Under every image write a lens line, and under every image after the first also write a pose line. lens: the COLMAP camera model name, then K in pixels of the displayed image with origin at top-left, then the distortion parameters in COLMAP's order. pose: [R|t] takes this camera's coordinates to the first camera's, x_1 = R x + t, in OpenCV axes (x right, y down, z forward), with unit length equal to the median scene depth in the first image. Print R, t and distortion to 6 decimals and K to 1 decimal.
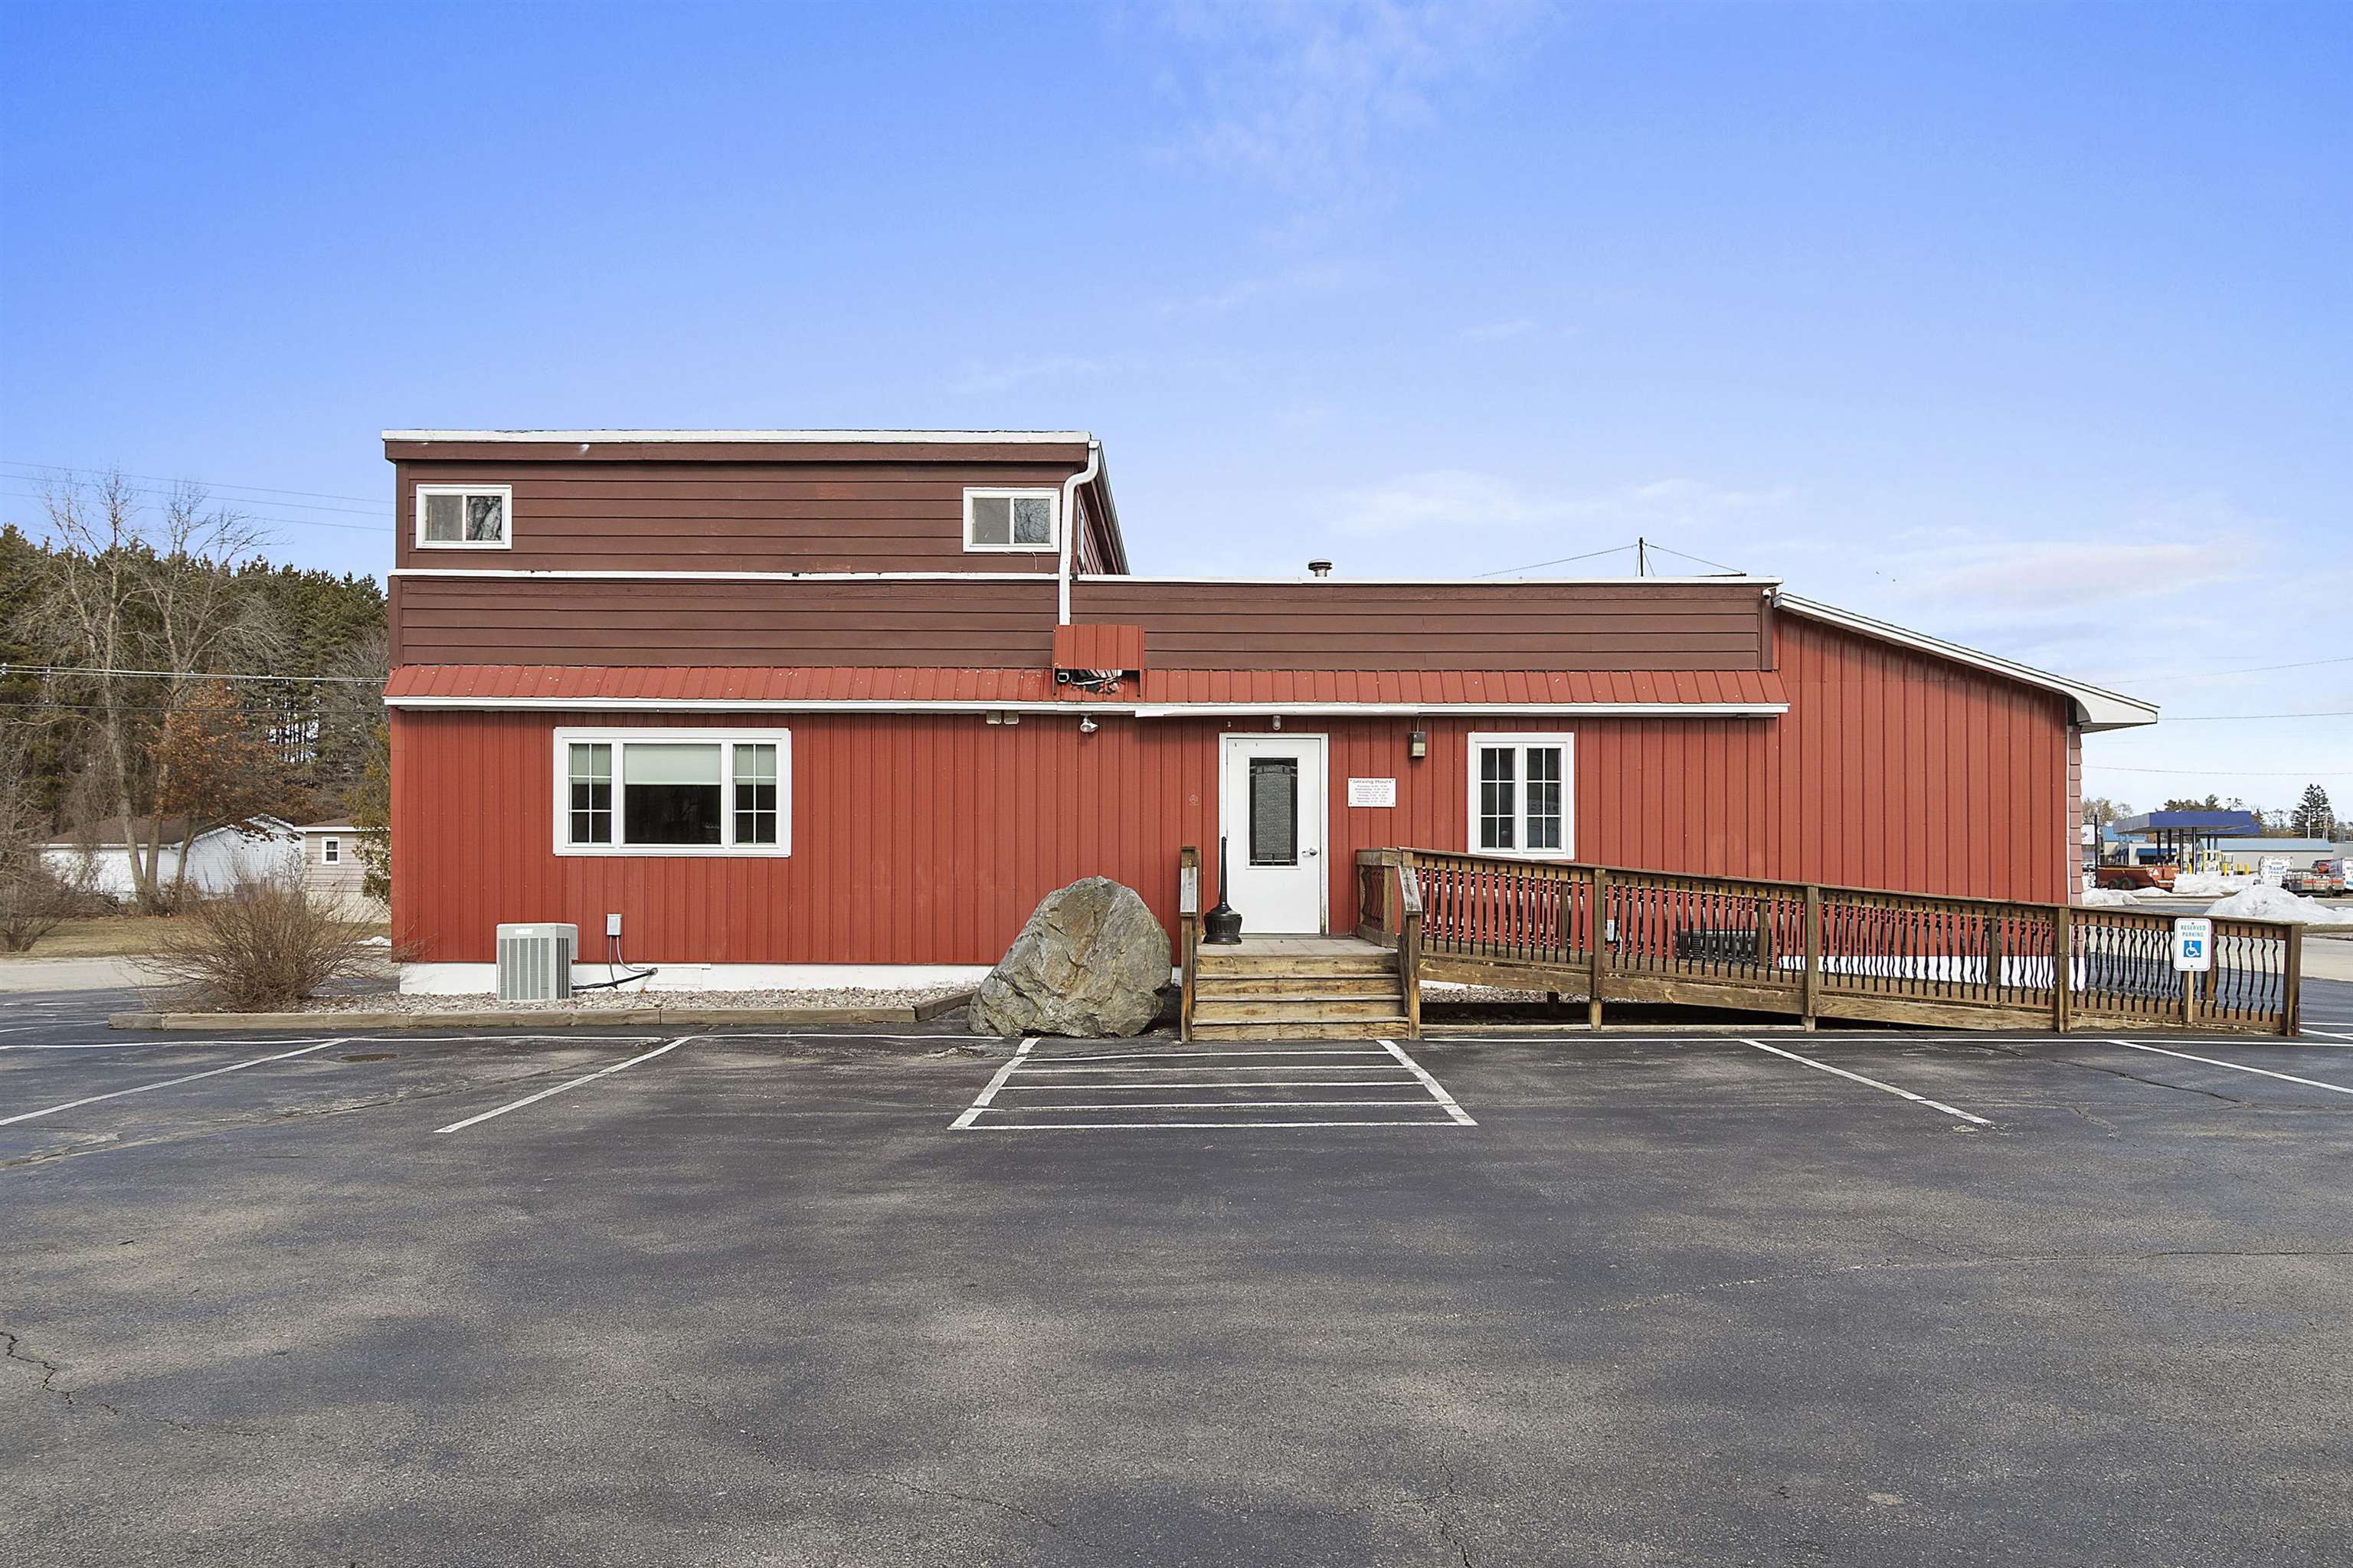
lens RADIAL K [[1876.7, 0, 1159.2], [0, 1876.7, 809.2], [0, 0, 1]] dist [-0.001036, -0.003538]
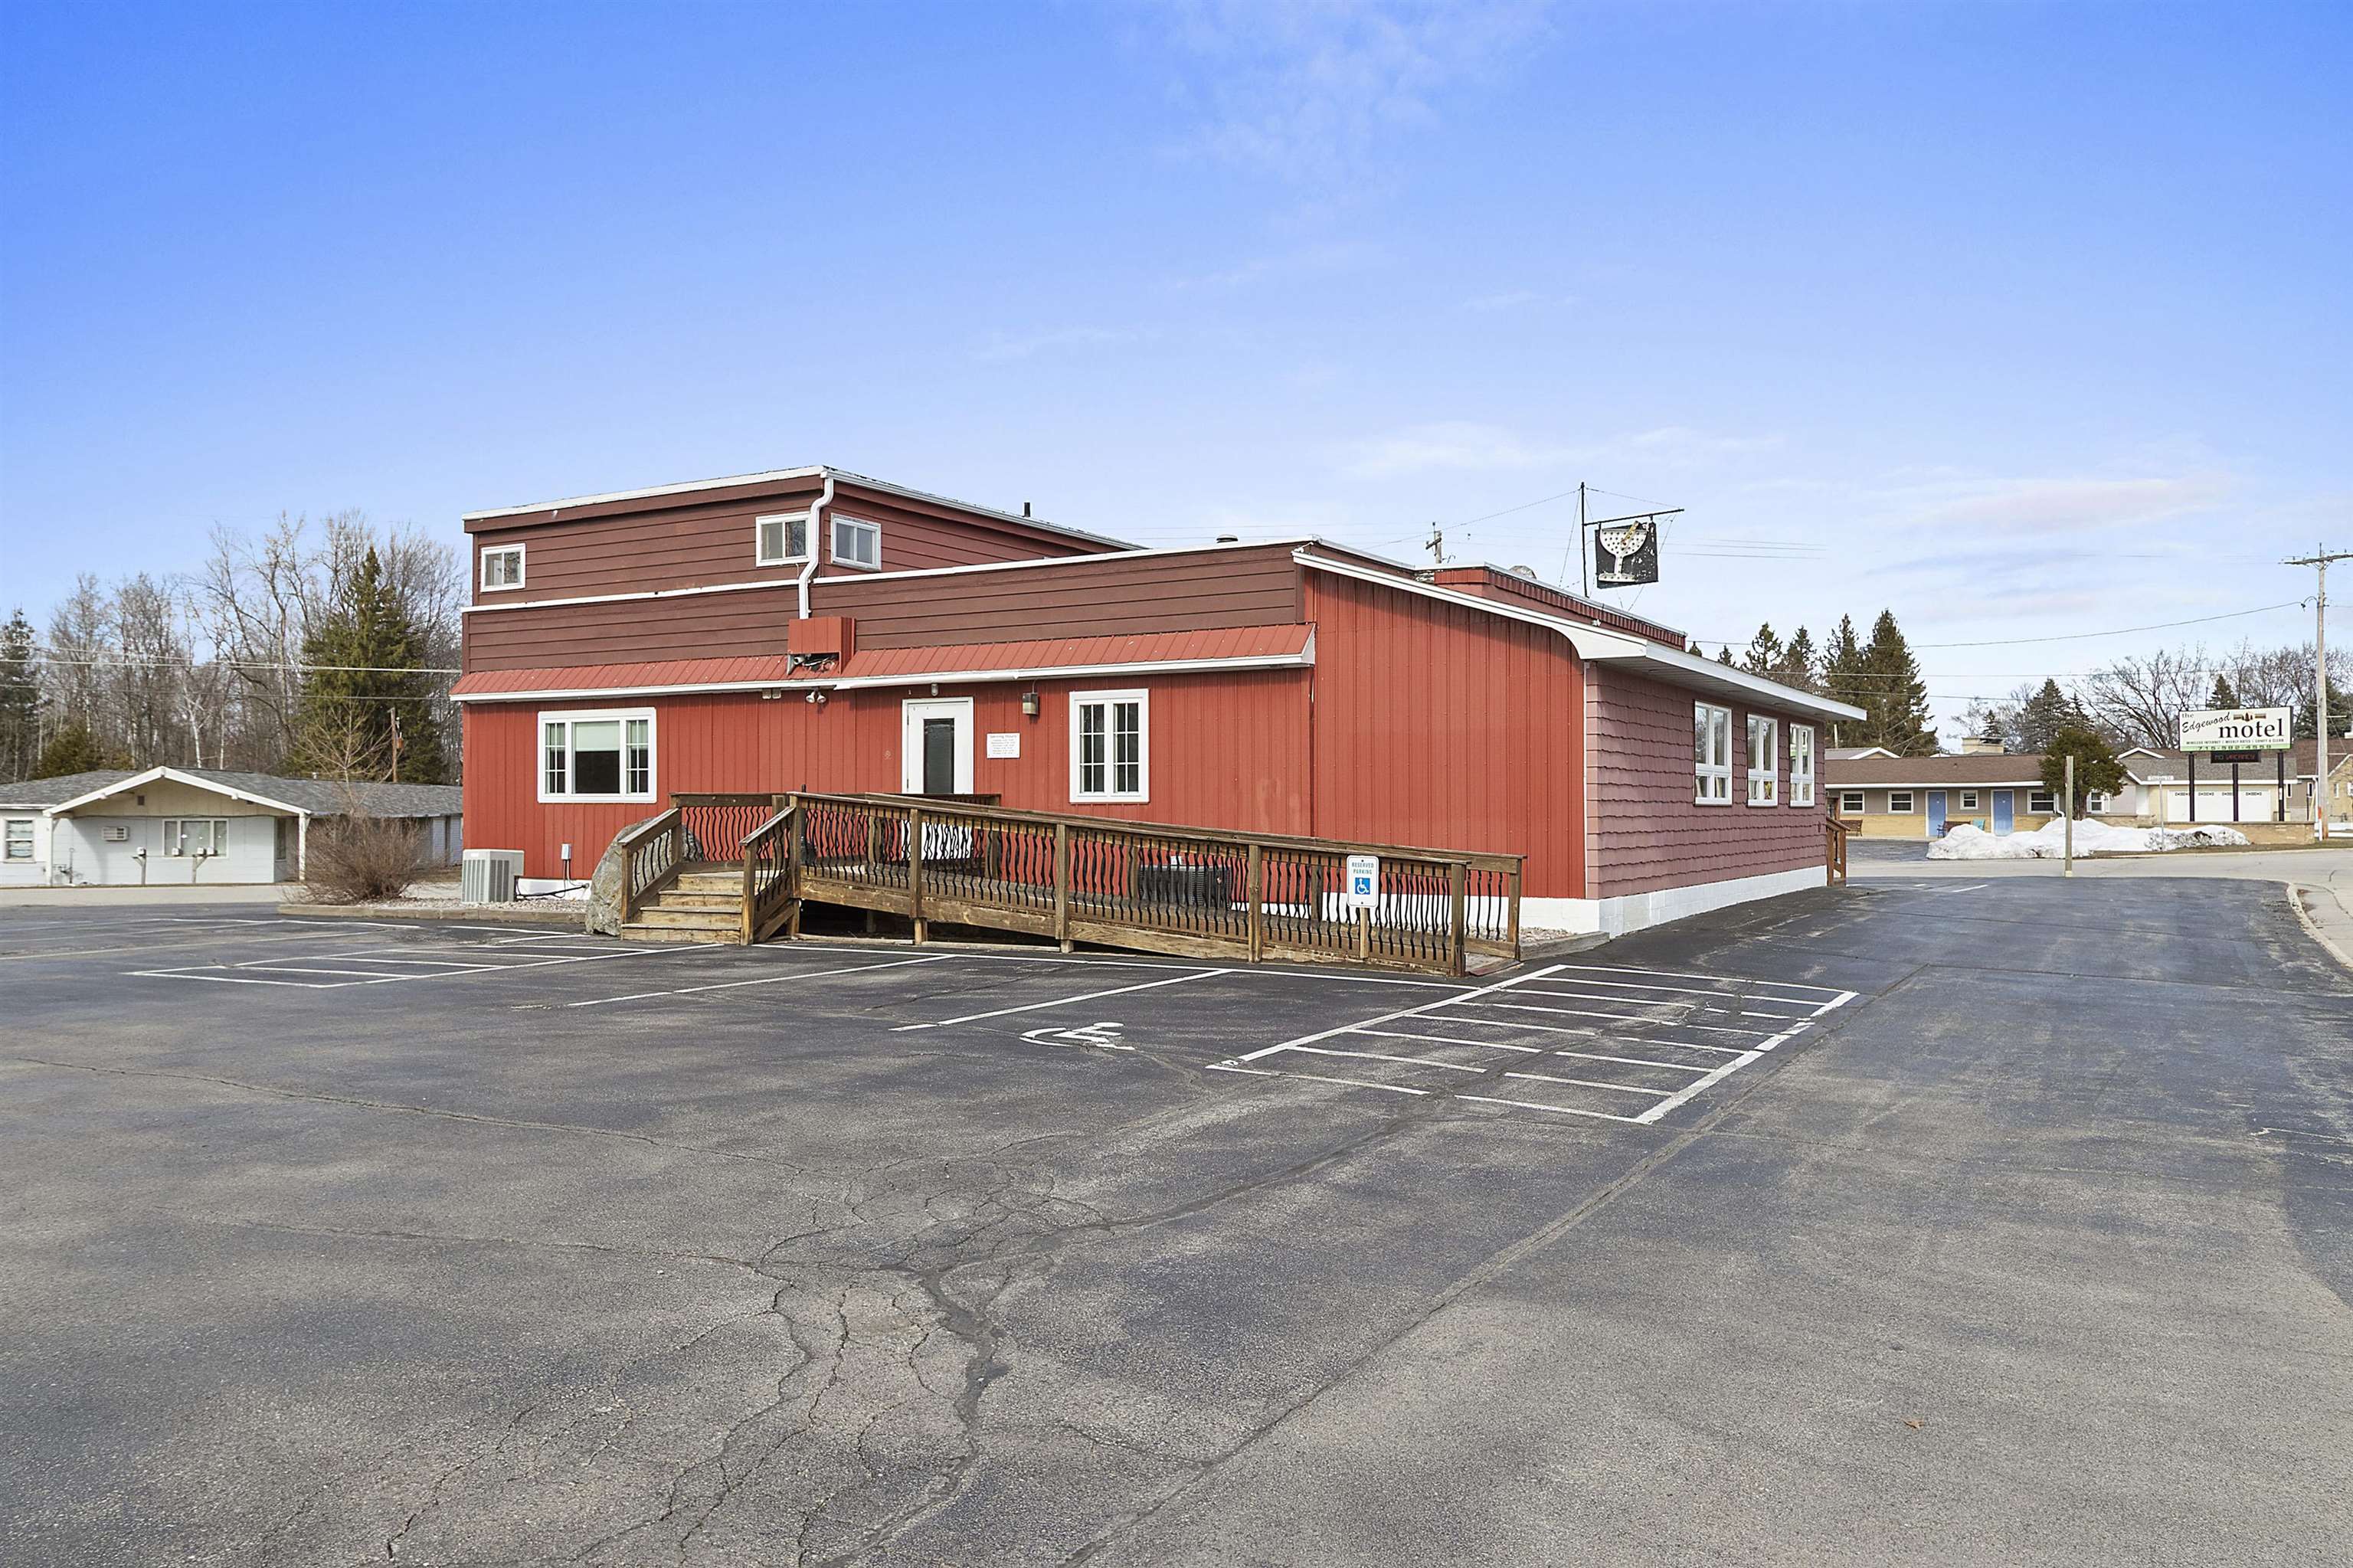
lens RADIAL K [[1726.1, 0, 1186.9], [0, 1726.1, 771.8], [0, 0, 1]] dist [-0.004840, -0.000407]
pose [[0.862634, -0.013488, -0.505649, 0.759967], [0.014724, 0.999890, -0.001554, 0.010755], [0.505615, -0.006105, 0.862738, 0.122615]]
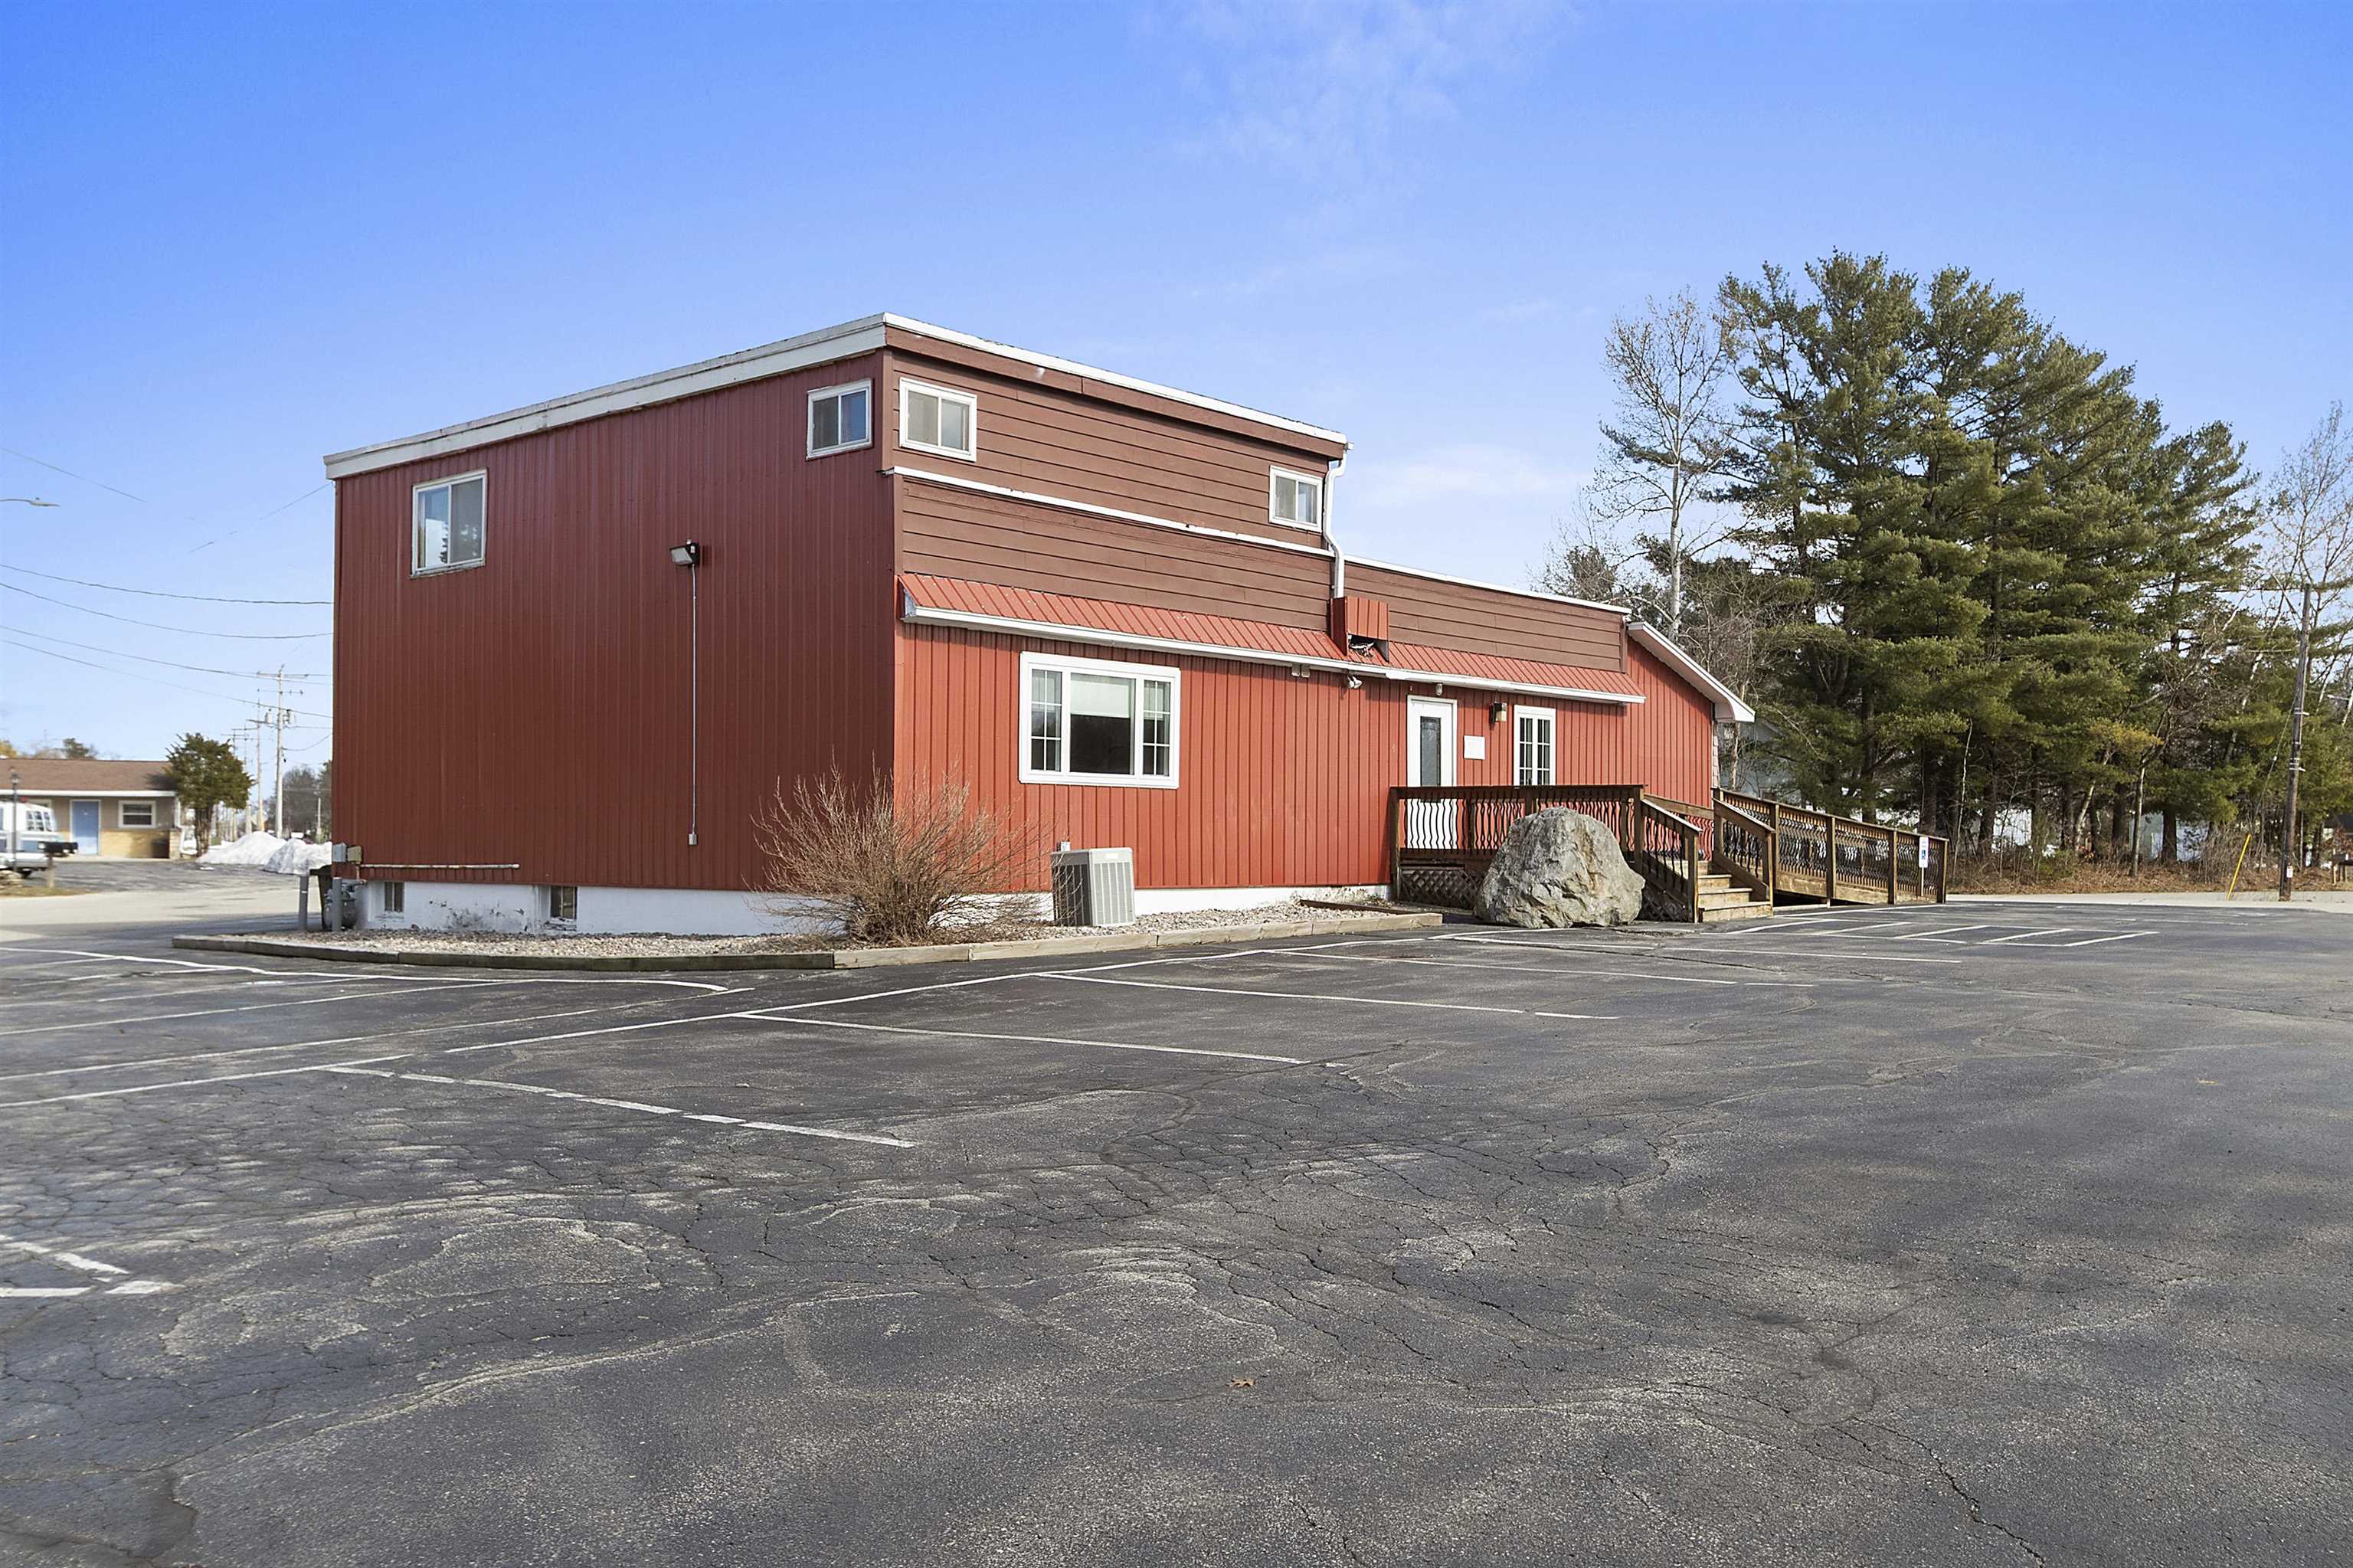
lens RADIAL K [[2007.5, 0, 1186.1], [0, 2007.5, 789.6], [0, 0, 1]] dist [-0.032949, -0.000858]
pose [[0.650722, 0.019285, 0.759071, -1.060312], [-0.020846, 0.999754, -0.007530, 0.034458], [-0.759030, -0.010924, 0.650964, 0.252678]]
